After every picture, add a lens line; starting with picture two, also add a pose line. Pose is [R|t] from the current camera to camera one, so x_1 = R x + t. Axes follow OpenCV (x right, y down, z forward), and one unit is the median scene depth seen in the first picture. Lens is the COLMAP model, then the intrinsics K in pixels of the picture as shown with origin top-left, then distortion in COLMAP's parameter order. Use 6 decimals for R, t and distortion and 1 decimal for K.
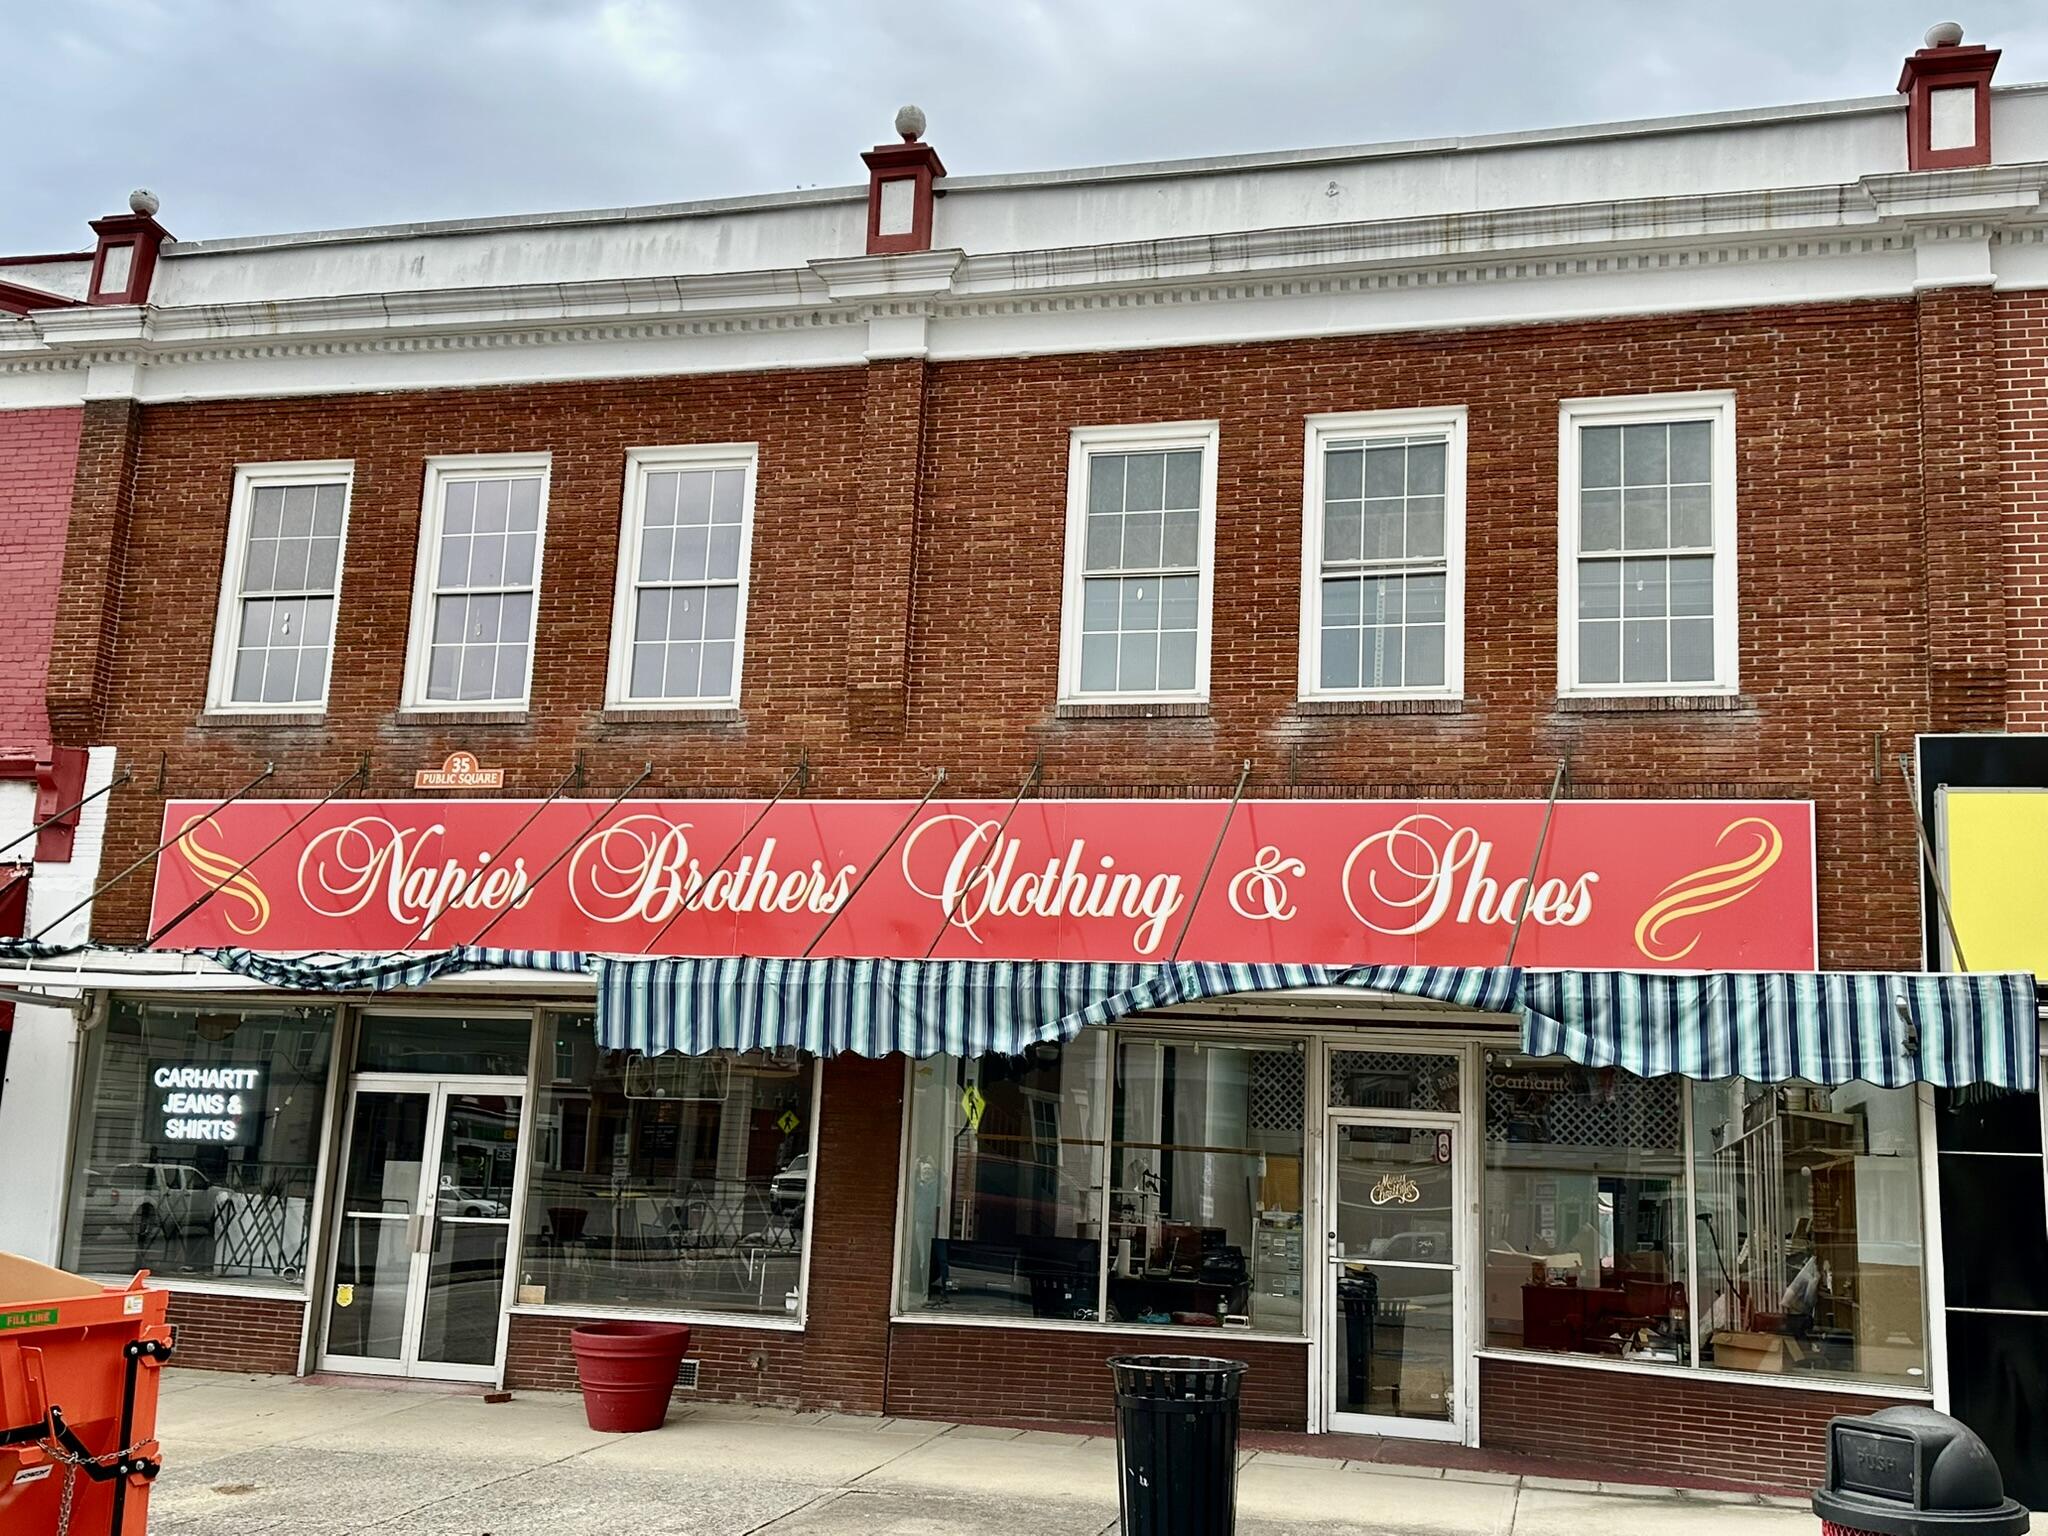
lens RADIAL K [[2093.5, 0, 1019.2], [0, 2093.5, 776.4], [0, 0, 1]] dist [0.197569, -0.423433]
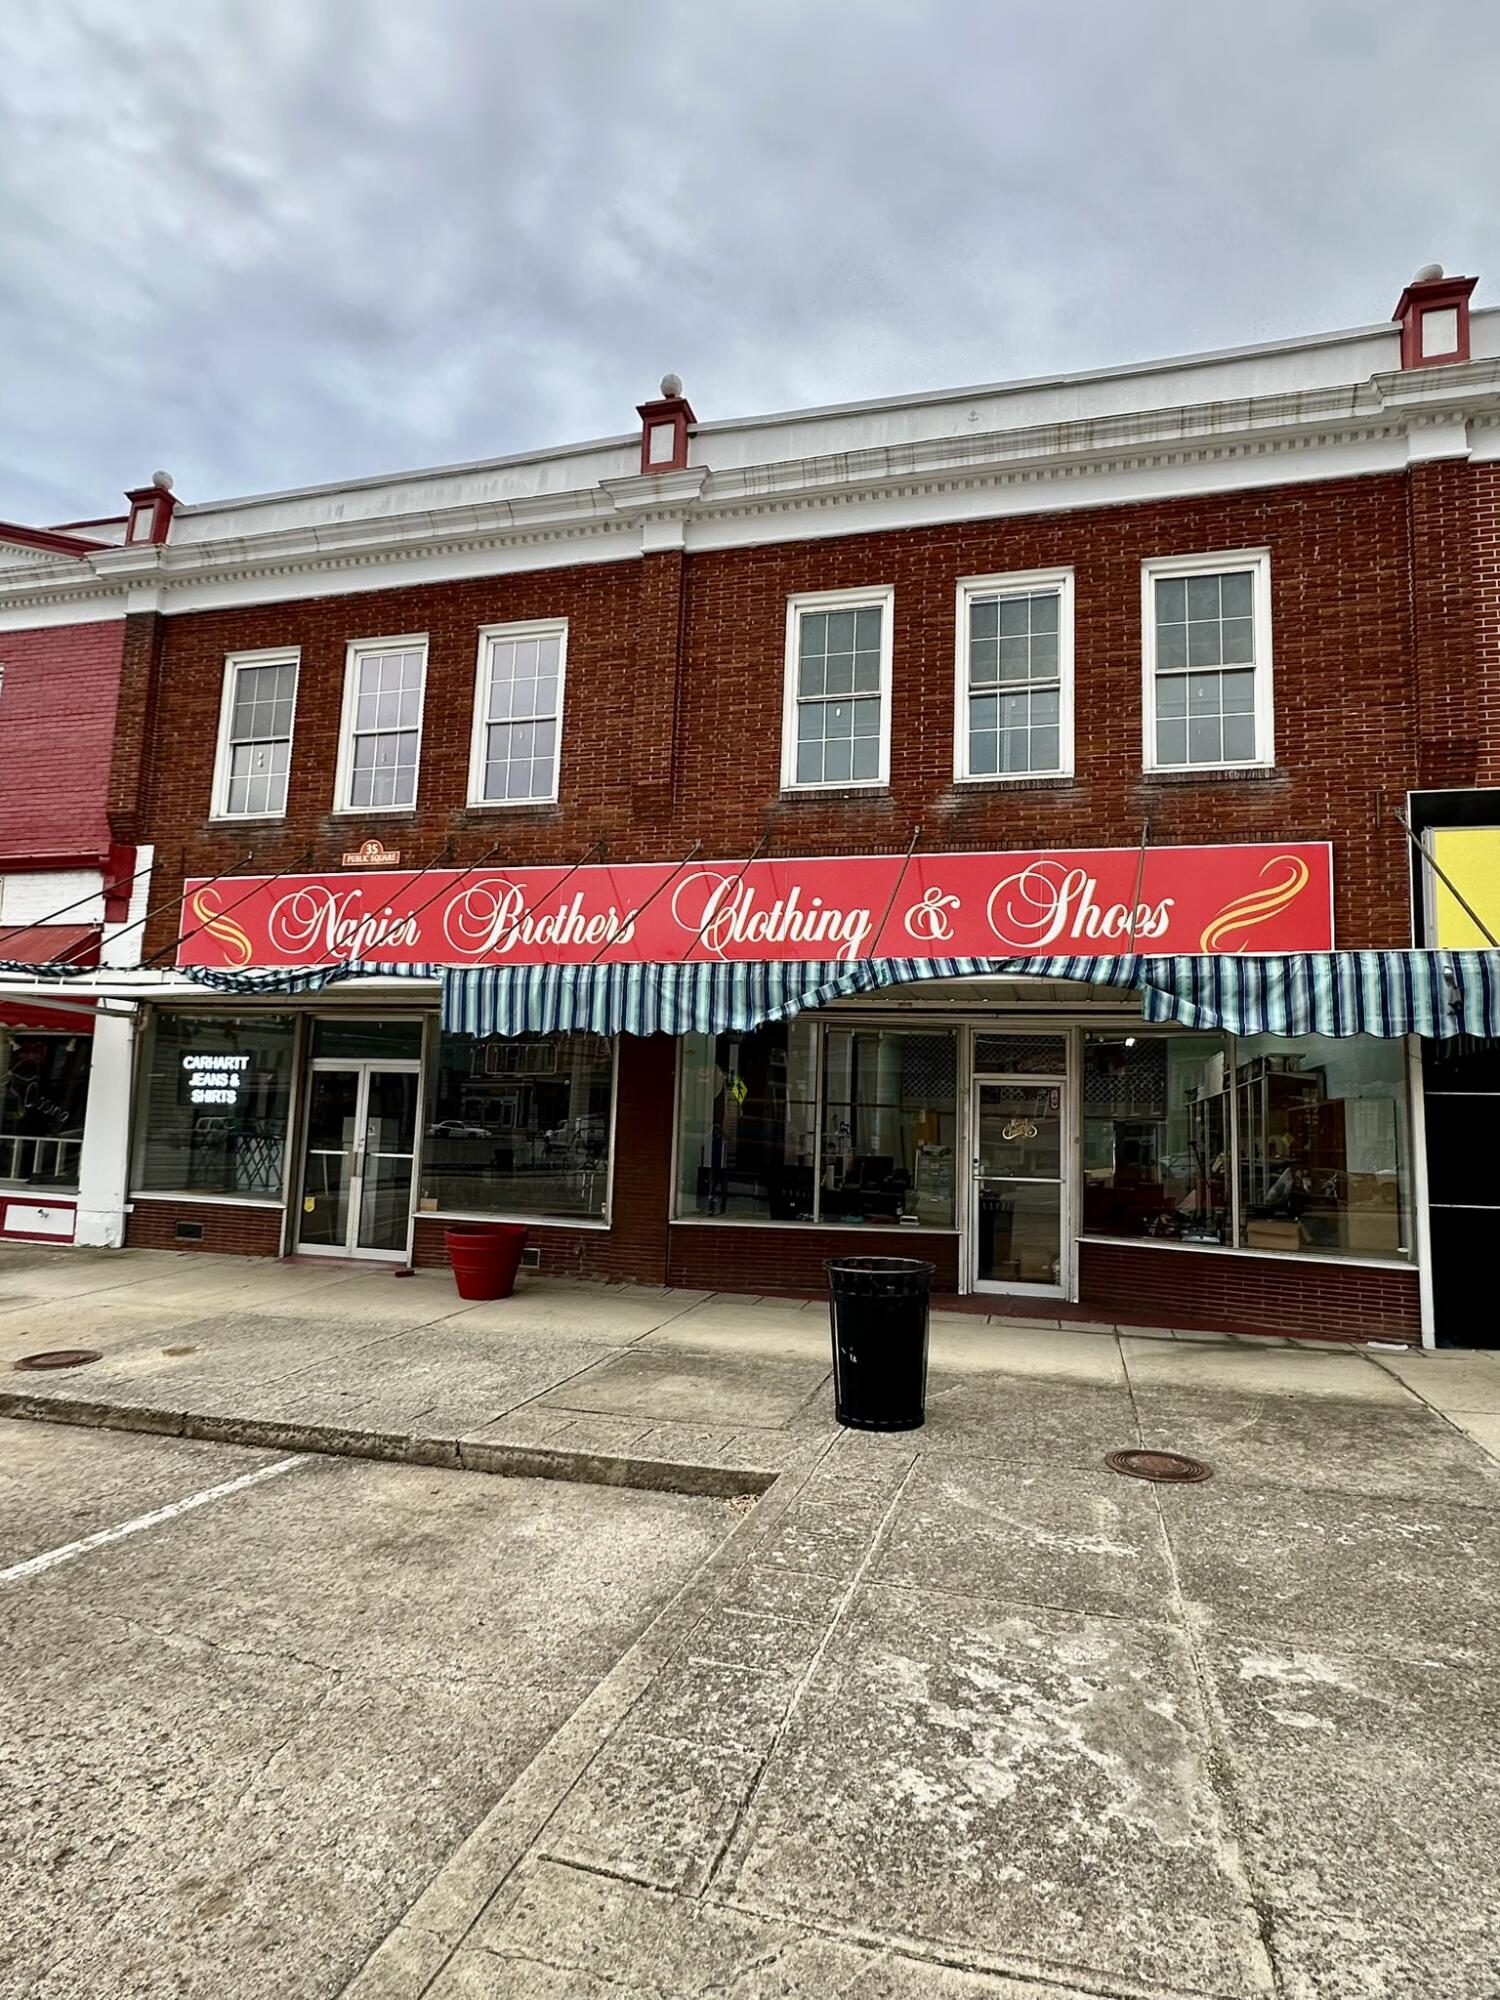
lens RADIAL K [[1122.4, 0, 750.0], [0, 1122.4, 1000.0], [0, 0, 1]] dist [0.000714, 0.000590]
pose [[0.999798, -0.013611, -0.014789, 0.007458], [0.014657, 0.997219, 0.073068, 0.049768], [0.013753, -0.073270, 0.997217, 0.244791]]
